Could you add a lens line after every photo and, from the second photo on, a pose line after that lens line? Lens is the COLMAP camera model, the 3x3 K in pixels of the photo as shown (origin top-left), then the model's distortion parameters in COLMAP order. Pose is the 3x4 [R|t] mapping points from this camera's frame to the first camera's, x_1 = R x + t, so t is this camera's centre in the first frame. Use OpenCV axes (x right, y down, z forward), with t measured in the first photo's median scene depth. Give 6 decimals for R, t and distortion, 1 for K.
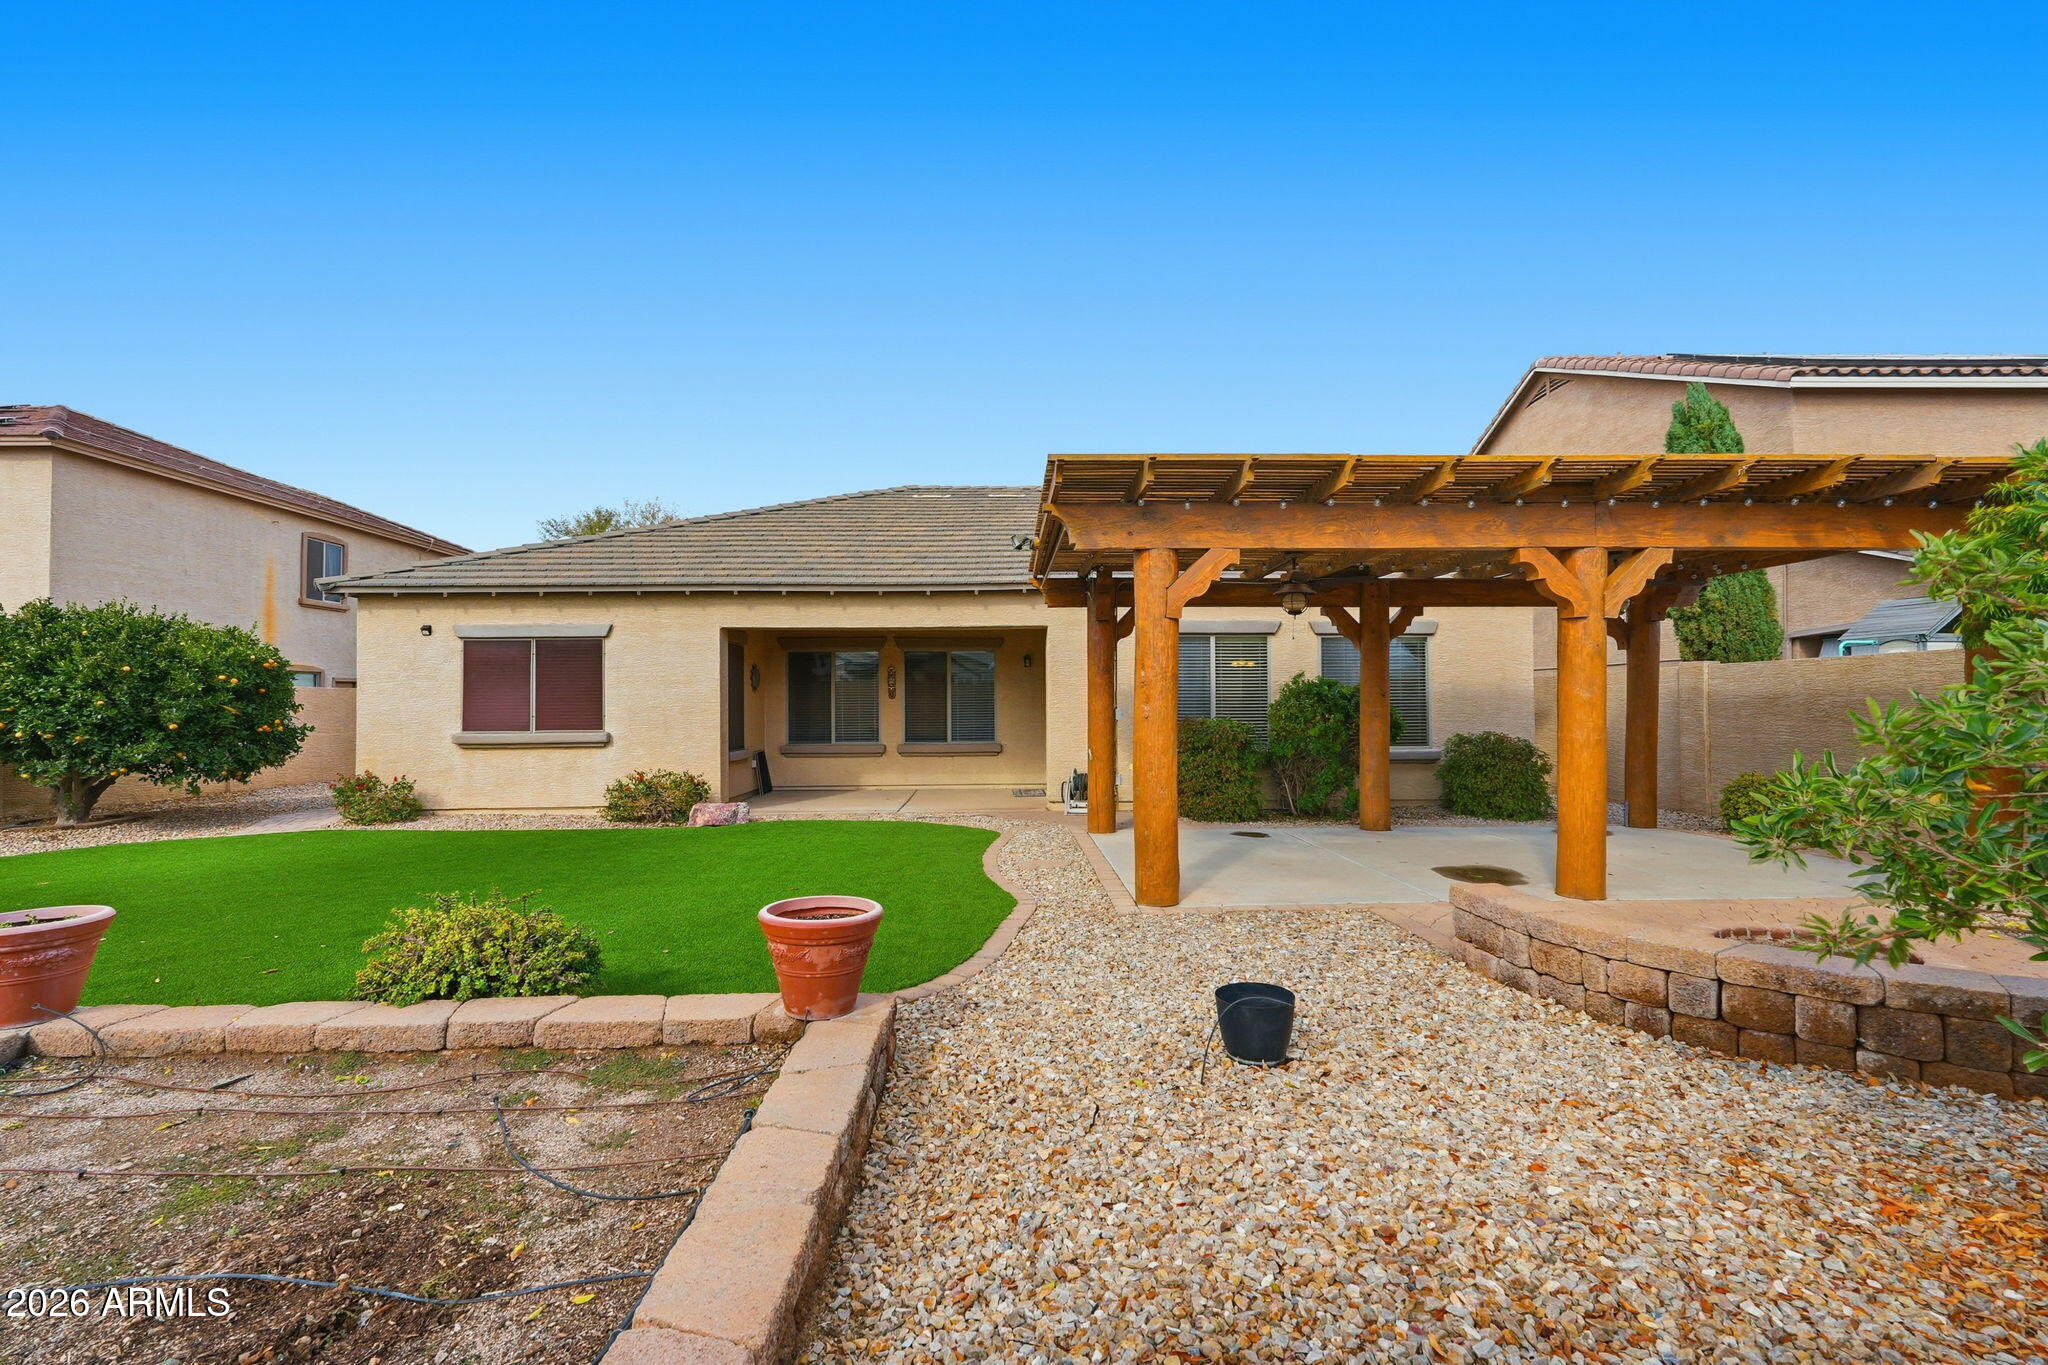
lens RADIAL K [[901.4, 0, 1020.7], [0, 901.4, 682.9], [0, 0, 1]] dist [-0.008307, 0.002748]
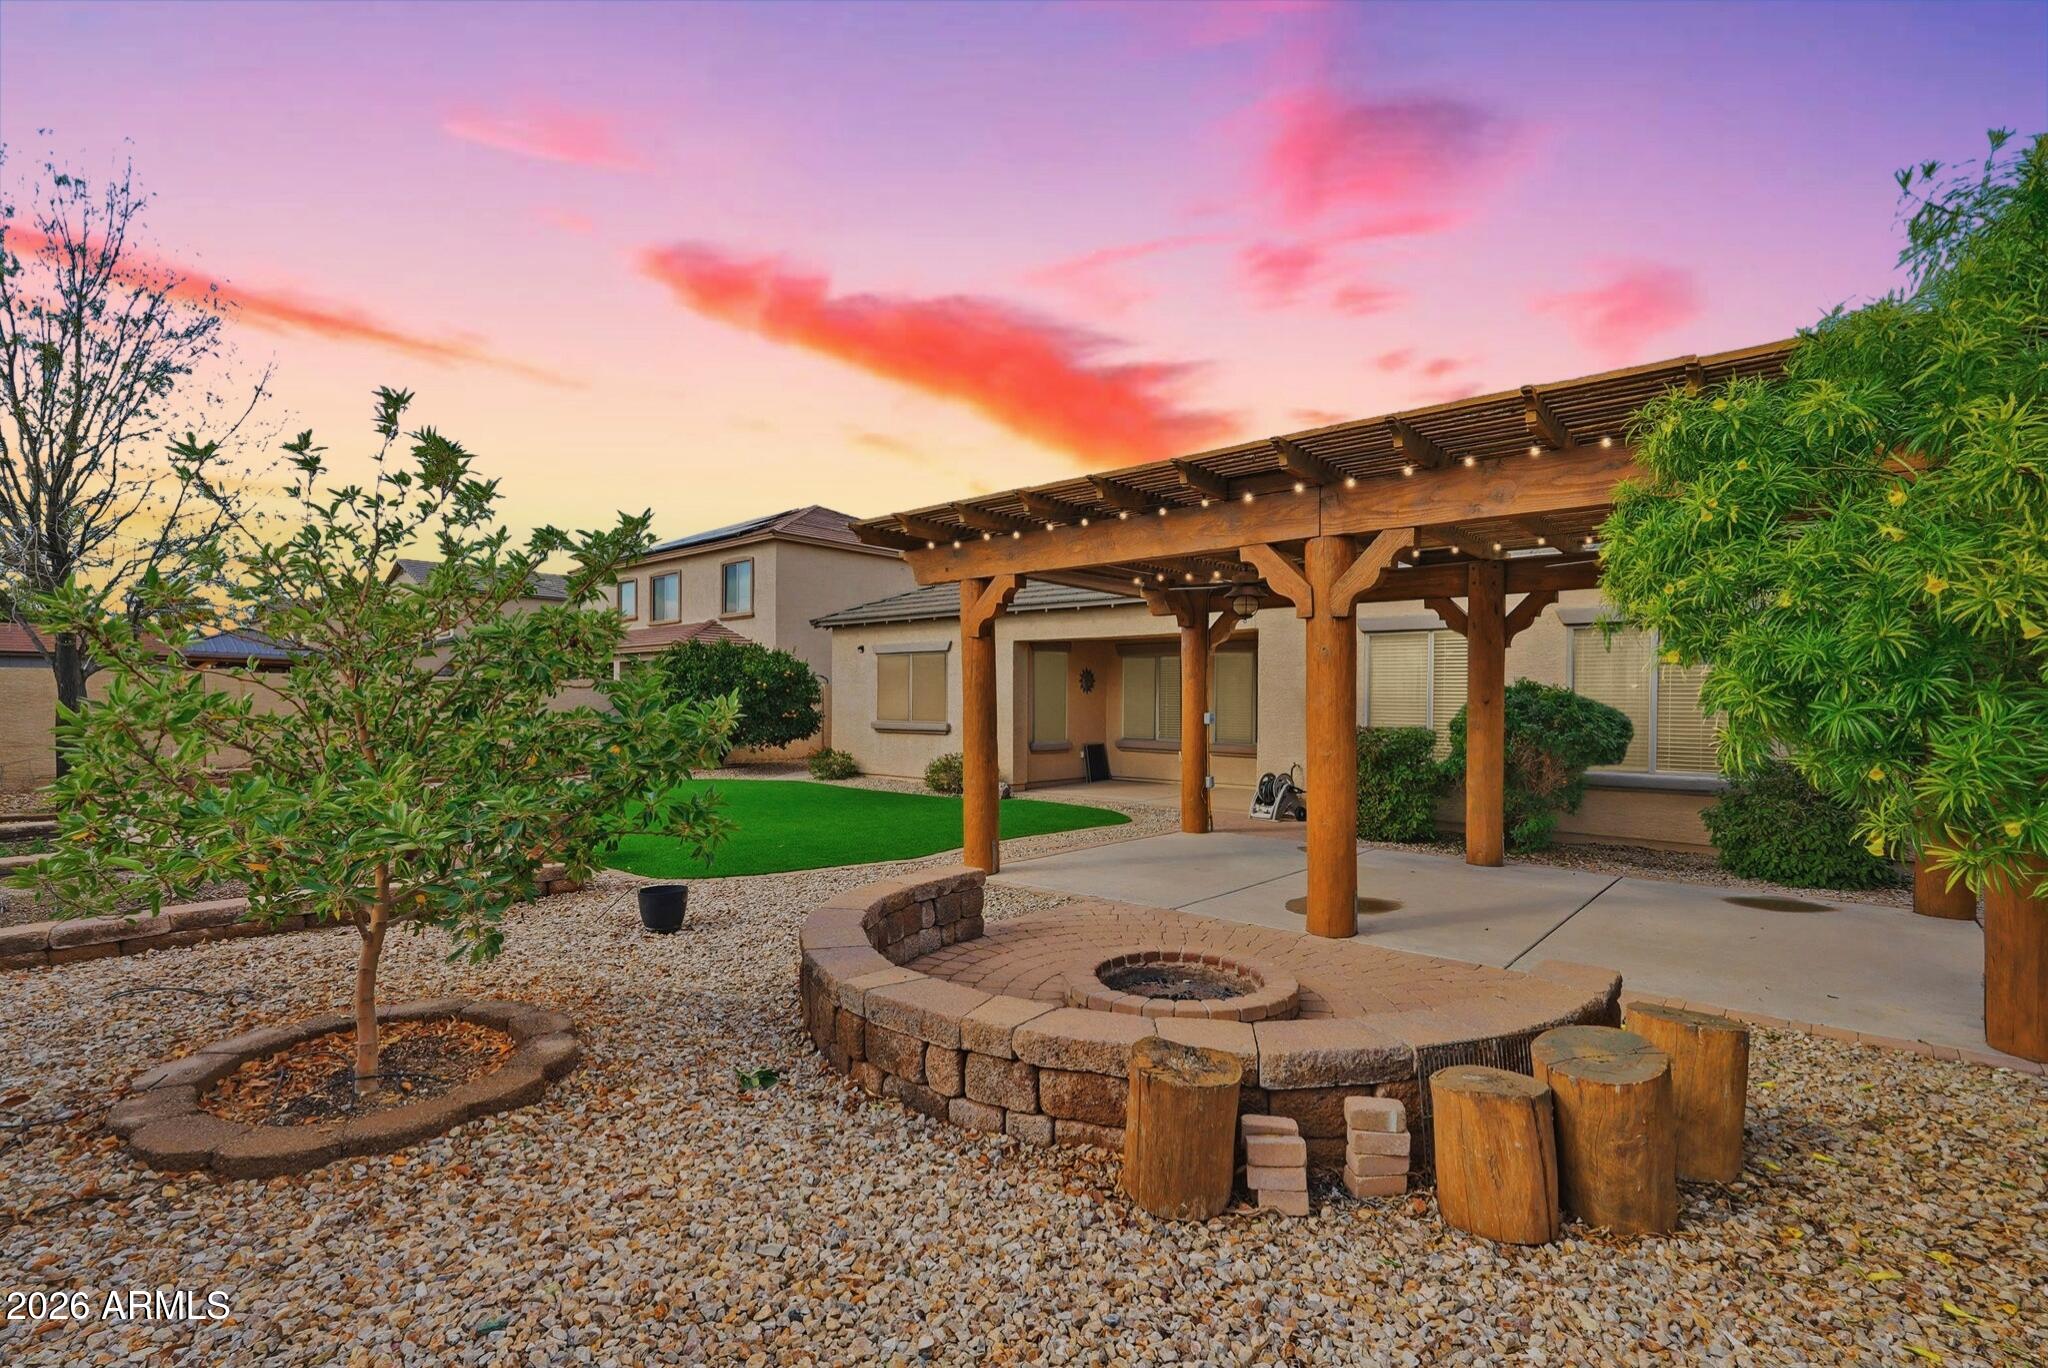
lens RADIAL K [[901.4, 0, 1014.1], [0, 901.4, 698.6], [0, 0, 1]] dist [-0.008307, 0.002748]
pose [[0.729504, 0.011125, -0.683886, 0.509657], [0.009948, 0.999589, 0.026872, -0.015232], [0.683904, -0.026406, 0.729094, 0.111254]]
